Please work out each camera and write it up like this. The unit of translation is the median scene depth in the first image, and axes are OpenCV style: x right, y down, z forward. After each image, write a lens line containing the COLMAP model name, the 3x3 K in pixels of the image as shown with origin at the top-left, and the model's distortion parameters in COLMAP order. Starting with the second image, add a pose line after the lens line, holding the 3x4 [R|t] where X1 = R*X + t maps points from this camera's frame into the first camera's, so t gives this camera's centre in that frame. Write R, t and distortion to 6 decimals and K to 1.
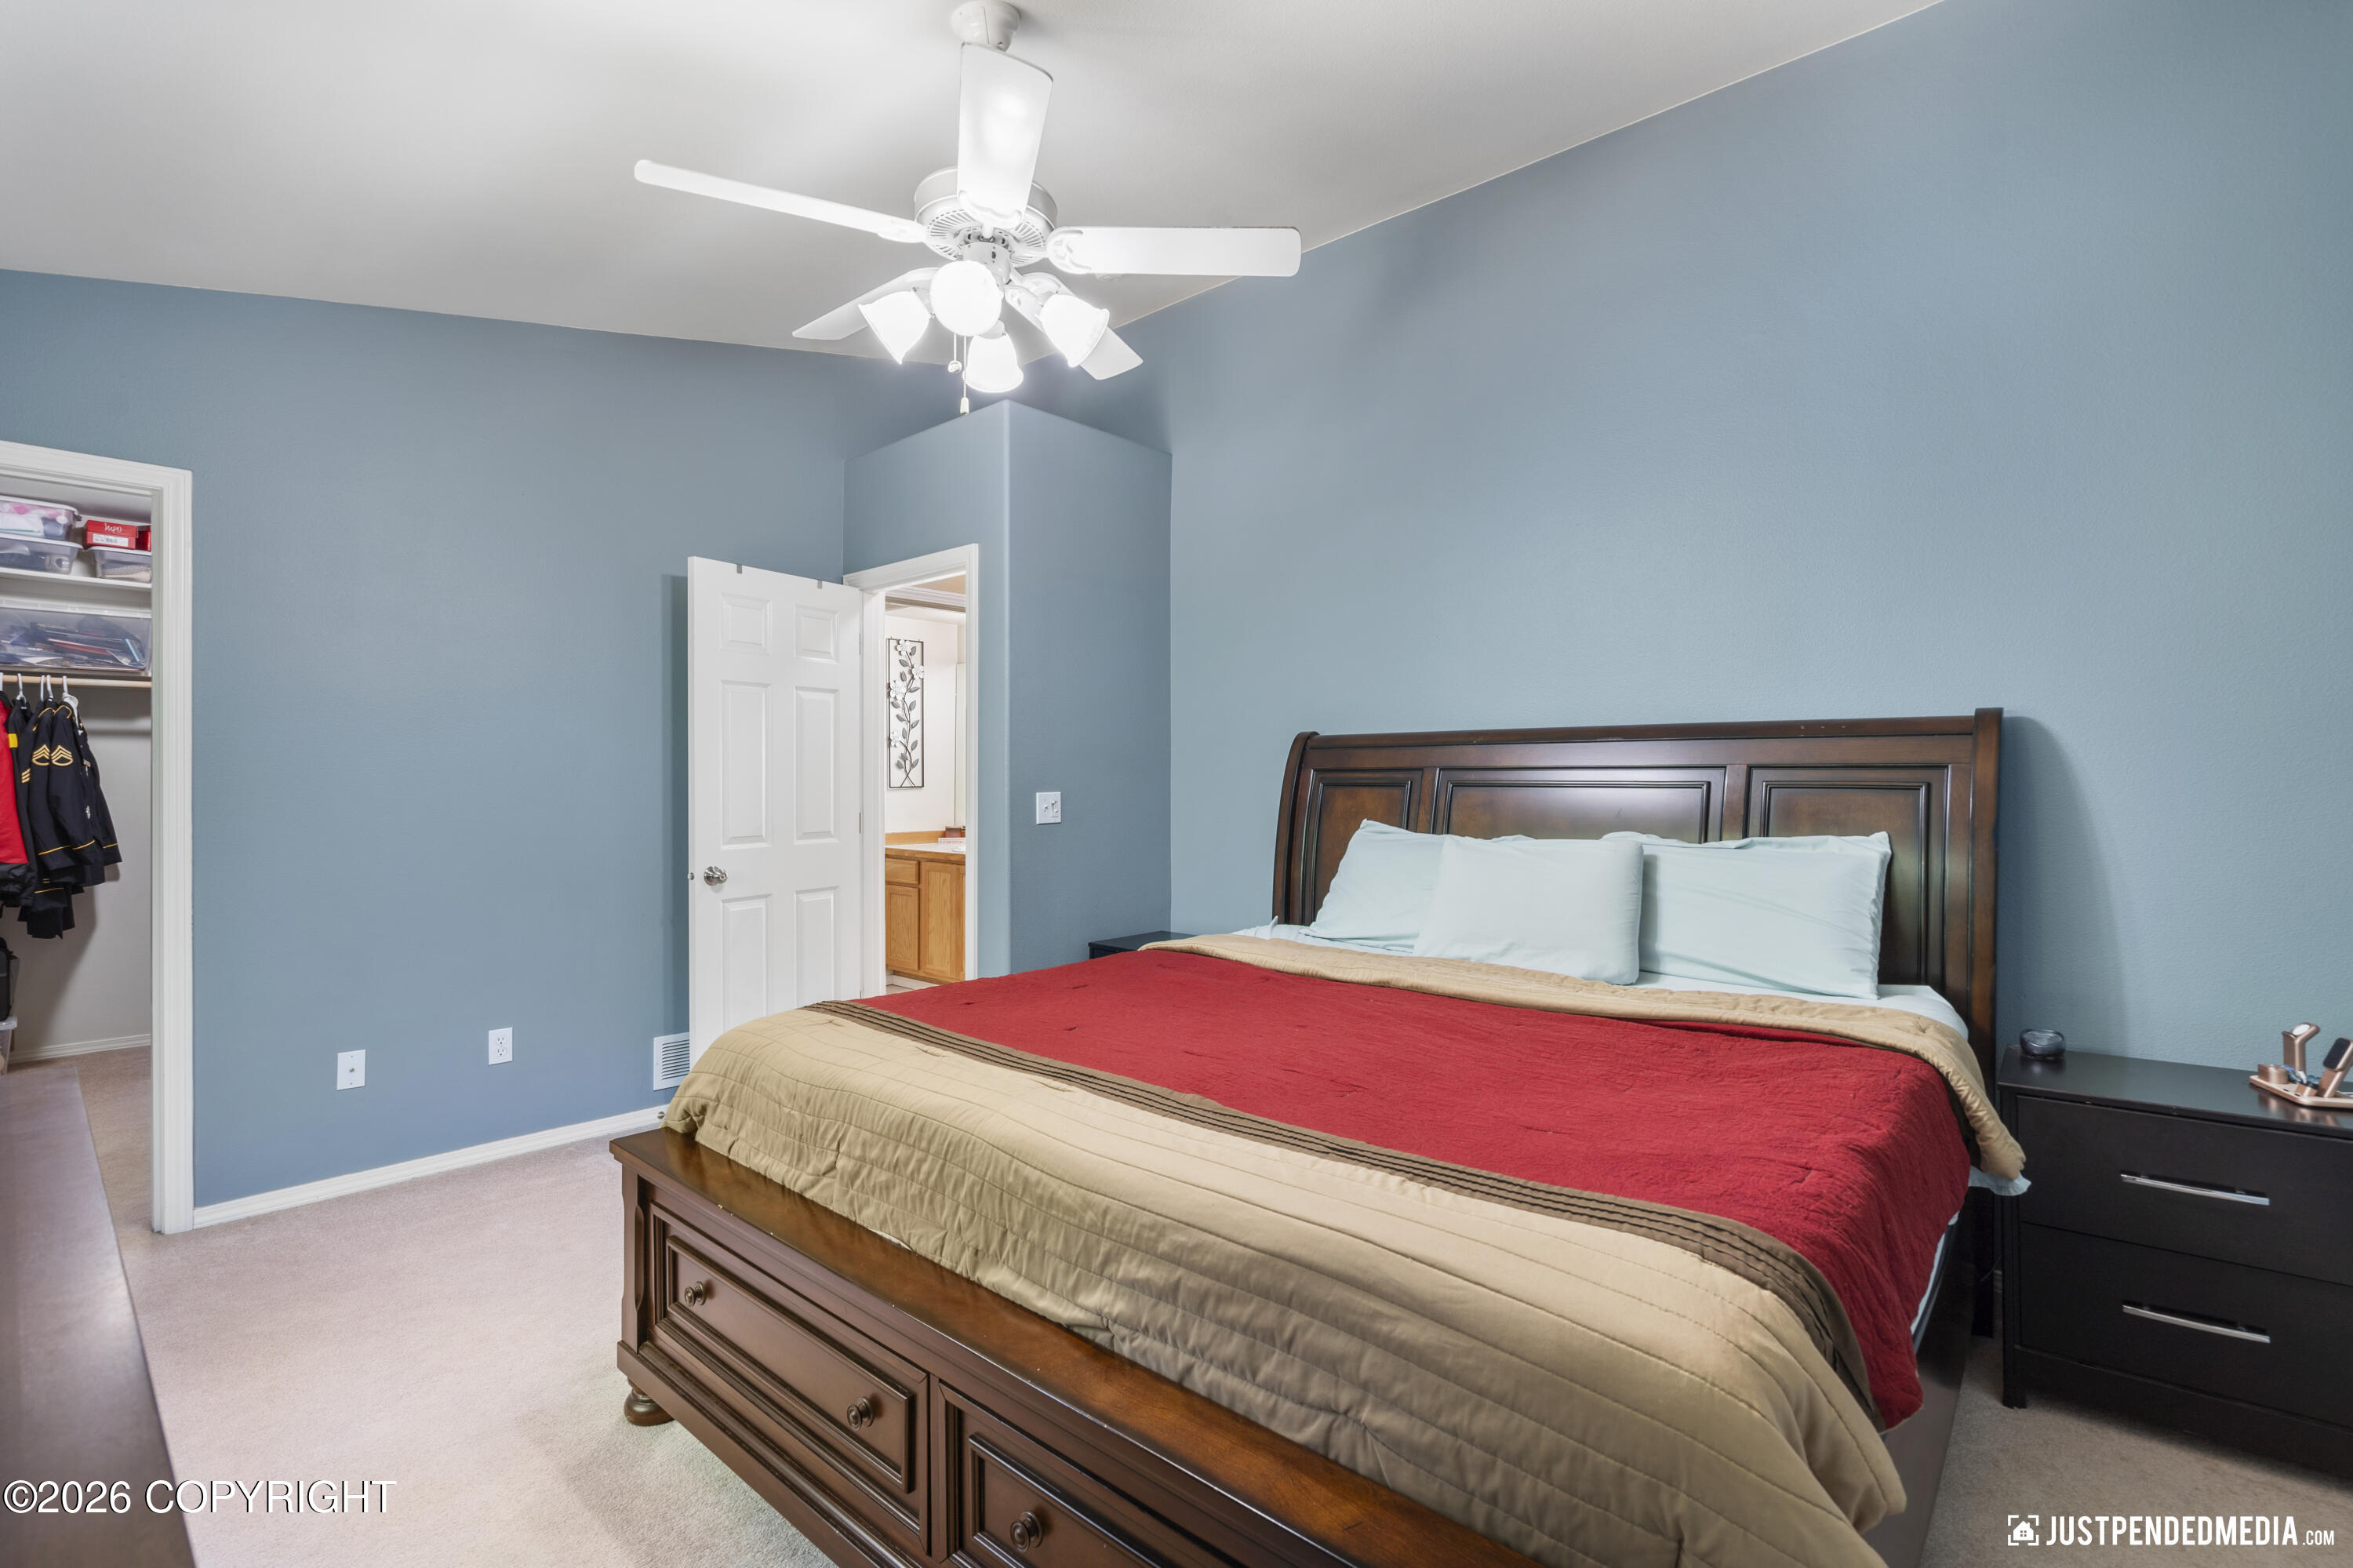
lens RADIAL K [[1076.7, 0, 1179.2], [0, 1076.7, 782.6], [0, 0, 1]] dist [-0.005131, 0.000679]
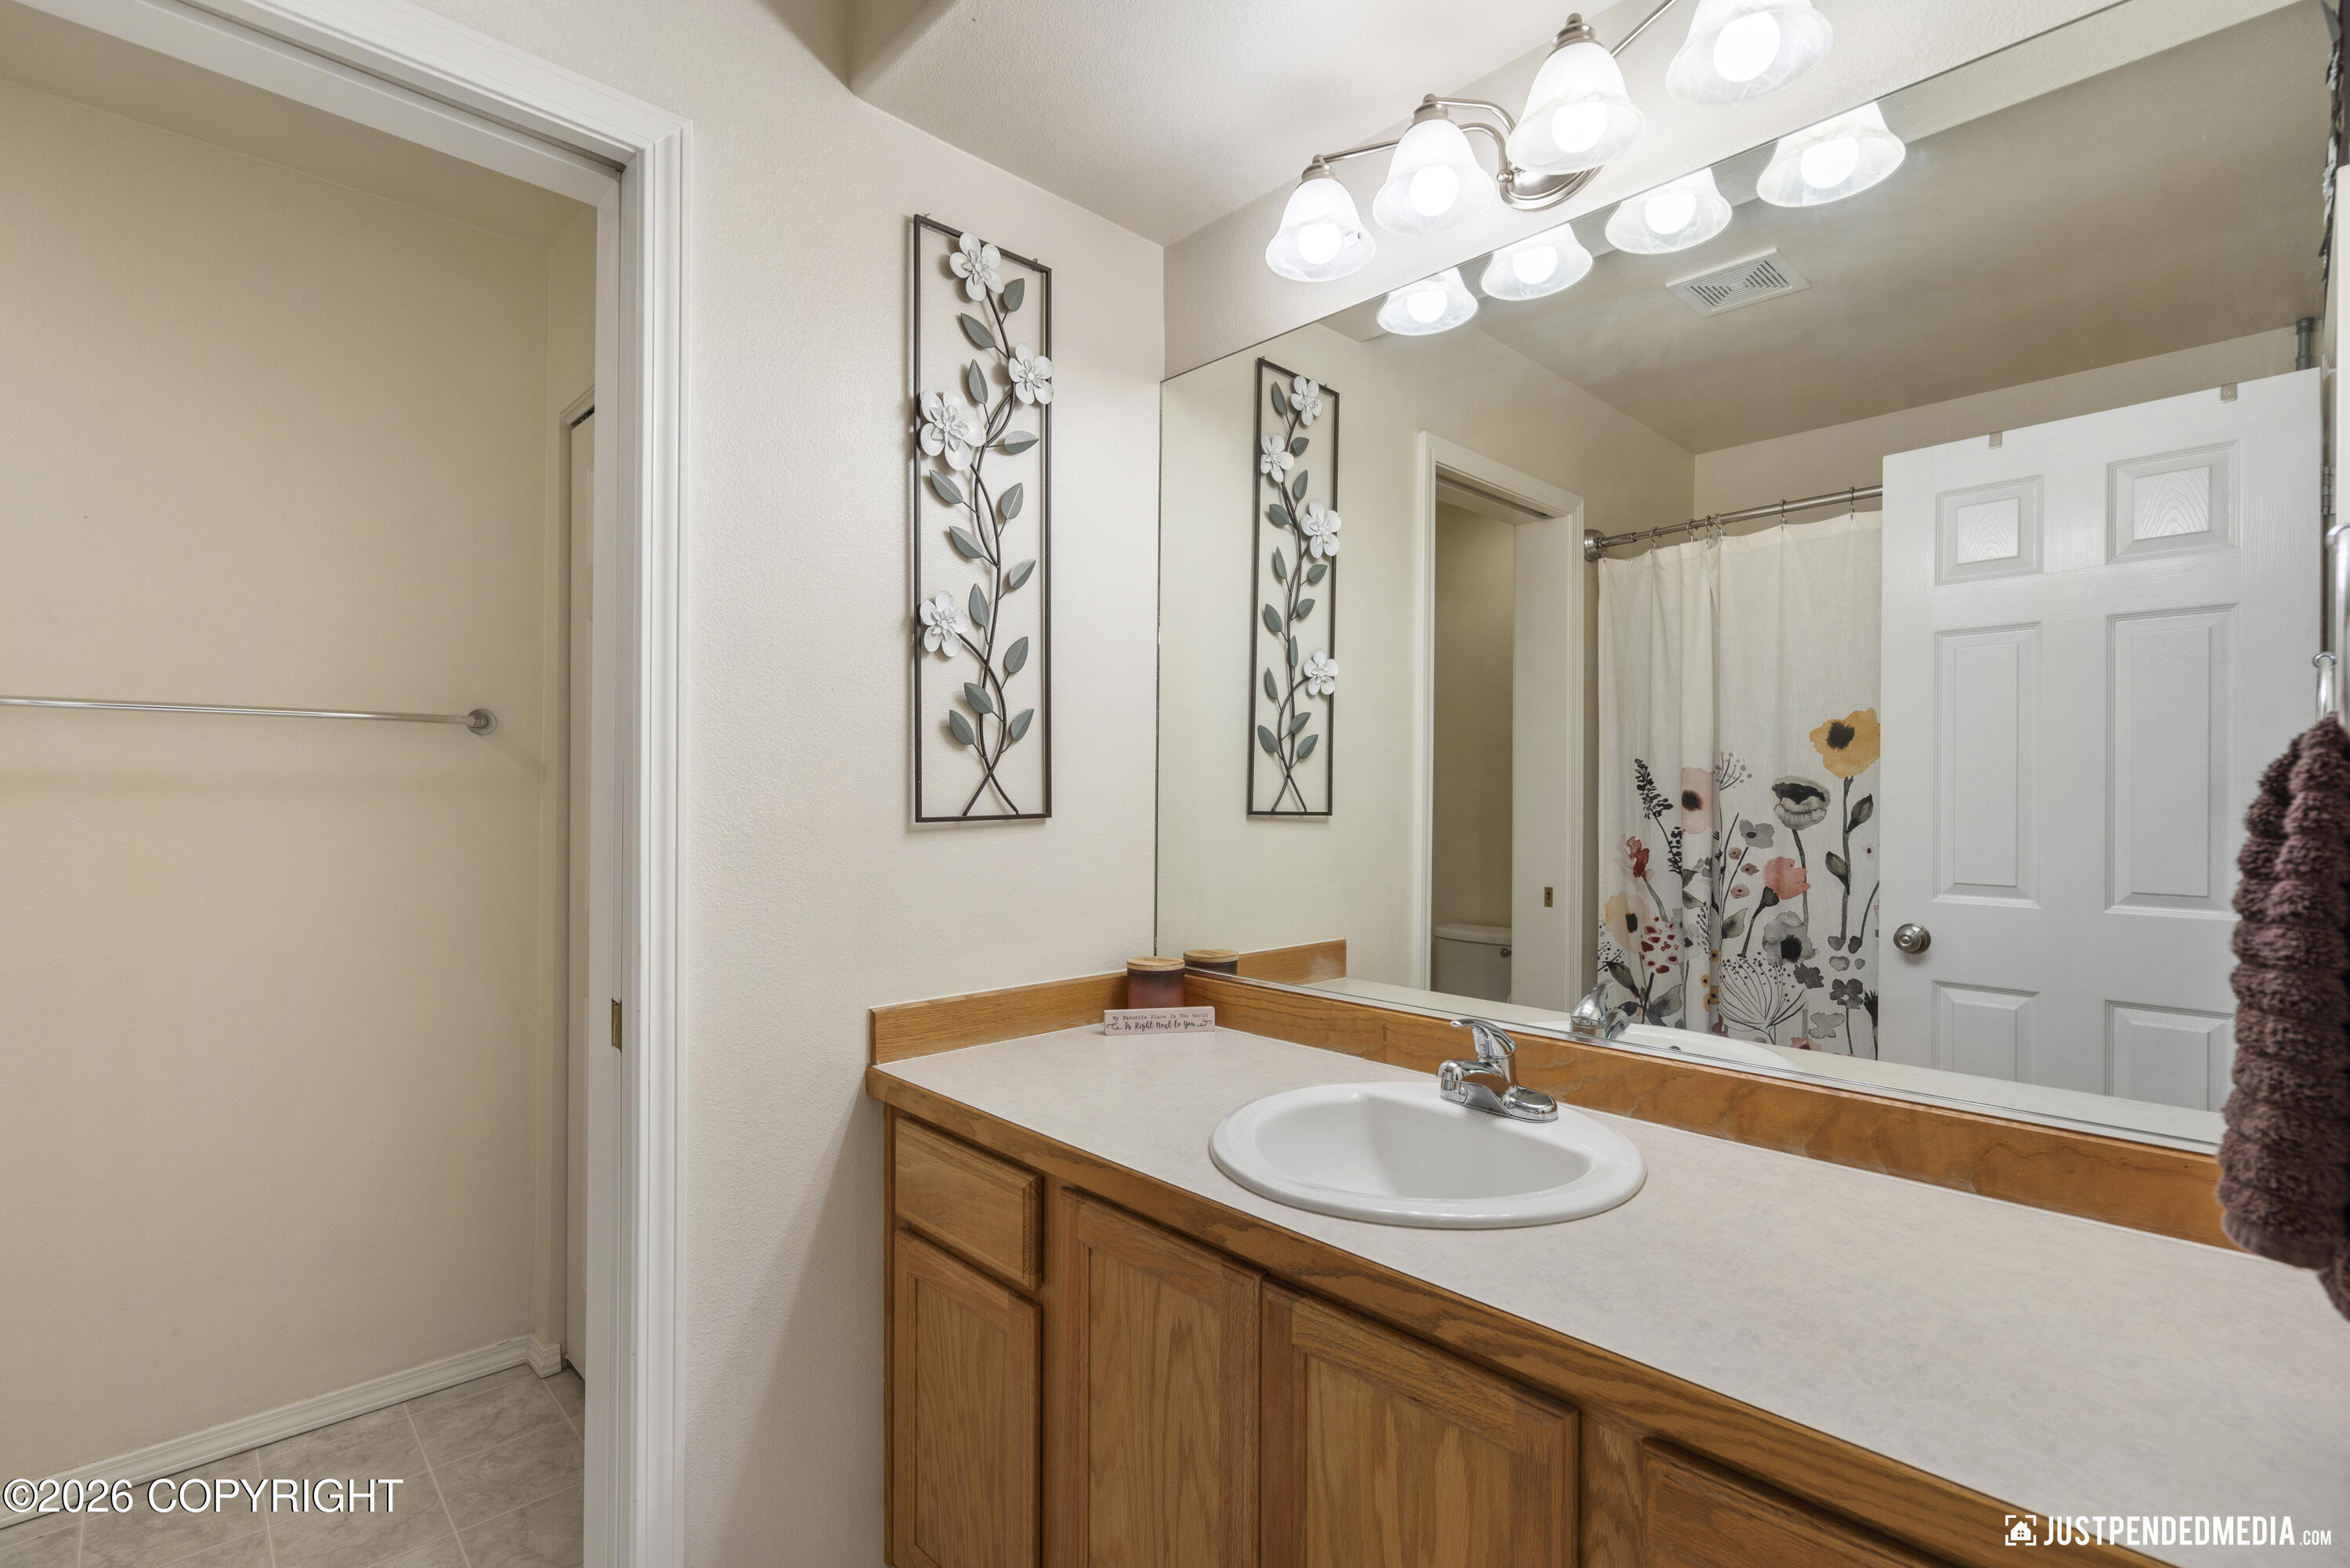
lens RADIAL K [[1075.2, 0, 1172.7], [0, 1075.2, 793.0], [0, 0, 1]] dist [-0.005131, 0.000679]
pose [[0.996082, 0.000584, -0.088436, -0.187074], [-0.001167, 0.999978, -0.006537, -0.000140], [0.088430, 0.006614, 0.996060, 0.752036]]
